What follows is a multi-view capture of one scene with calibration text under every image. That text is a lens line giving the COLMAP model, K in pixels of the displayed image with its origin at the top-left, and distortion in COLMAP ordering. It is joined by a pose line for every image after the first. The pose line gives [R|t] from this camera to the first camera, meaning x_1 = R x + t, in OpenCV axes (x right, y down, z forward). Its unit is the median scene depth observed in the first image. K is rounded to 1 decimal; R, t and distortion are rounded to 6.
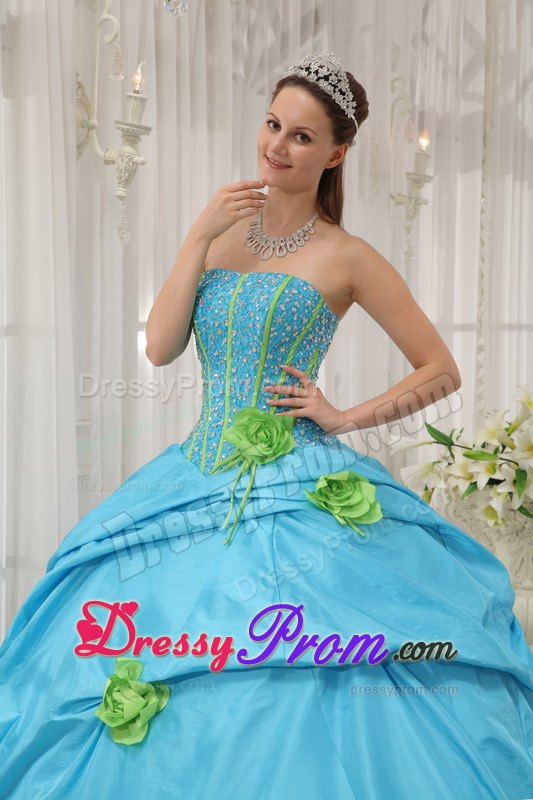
lens RADIAL K [[1694.8, 0, 266.5], [0, 1694.8, 400.0], [0, 0, 1]] dist [0.459613, -0.109427]
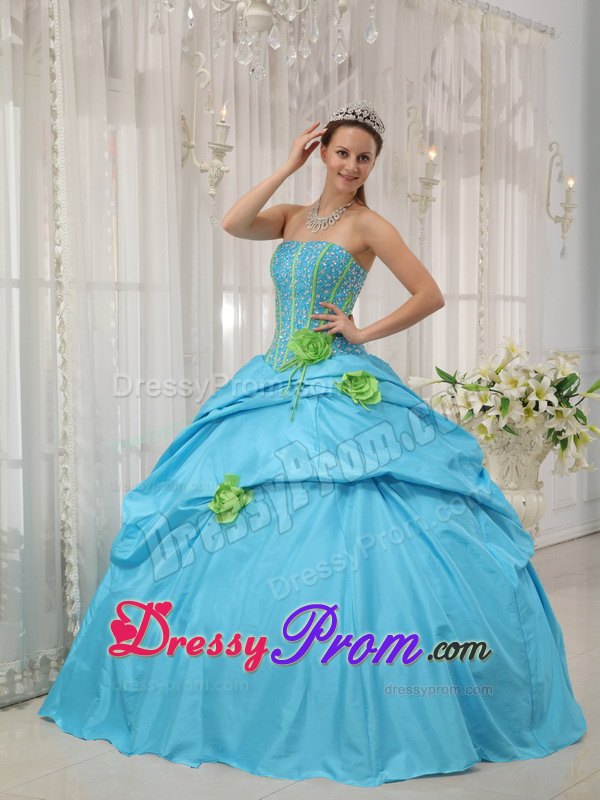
lens RADIAL K [[1542.9, 0, 300.0], [0, 1542.9, 400.0], [0, 0, 1]] dist [0.338528, -0.061356]
pose [[0.999895, -0.009438, -0.010997, 0.000945], [0.009502, 0.999939, 0.005718, 0.032168], [0.010943, -0.005822, 0.999923, -0.209520]]
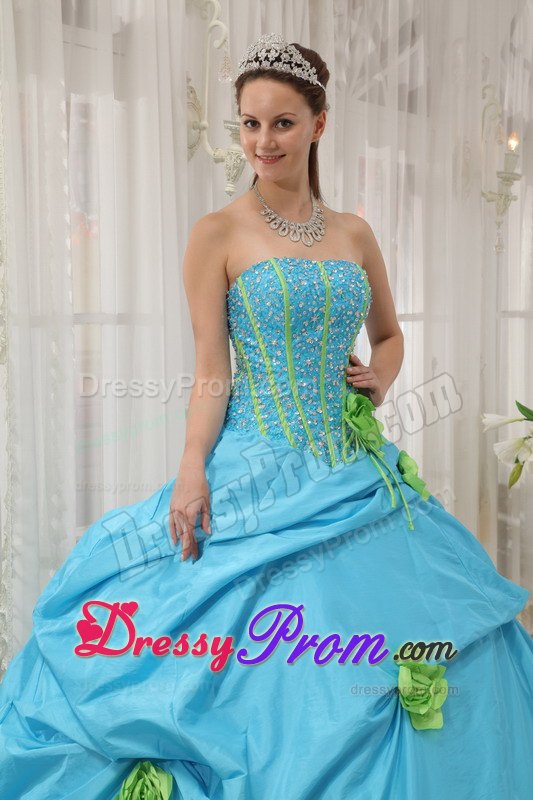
lens RADIAL K [[1394.7, 0, 266.5], [0, 1394.7, 400.0], [0, 0, 1]] dist [0.295337, -0.003714]
pose [[0.997240, -0.011600, -0.073331, -0.000011], [0.012493, 0.999853, 0.011727, -0.000117], [0.073184, -0.012611, 0.997239, 0.091466]]
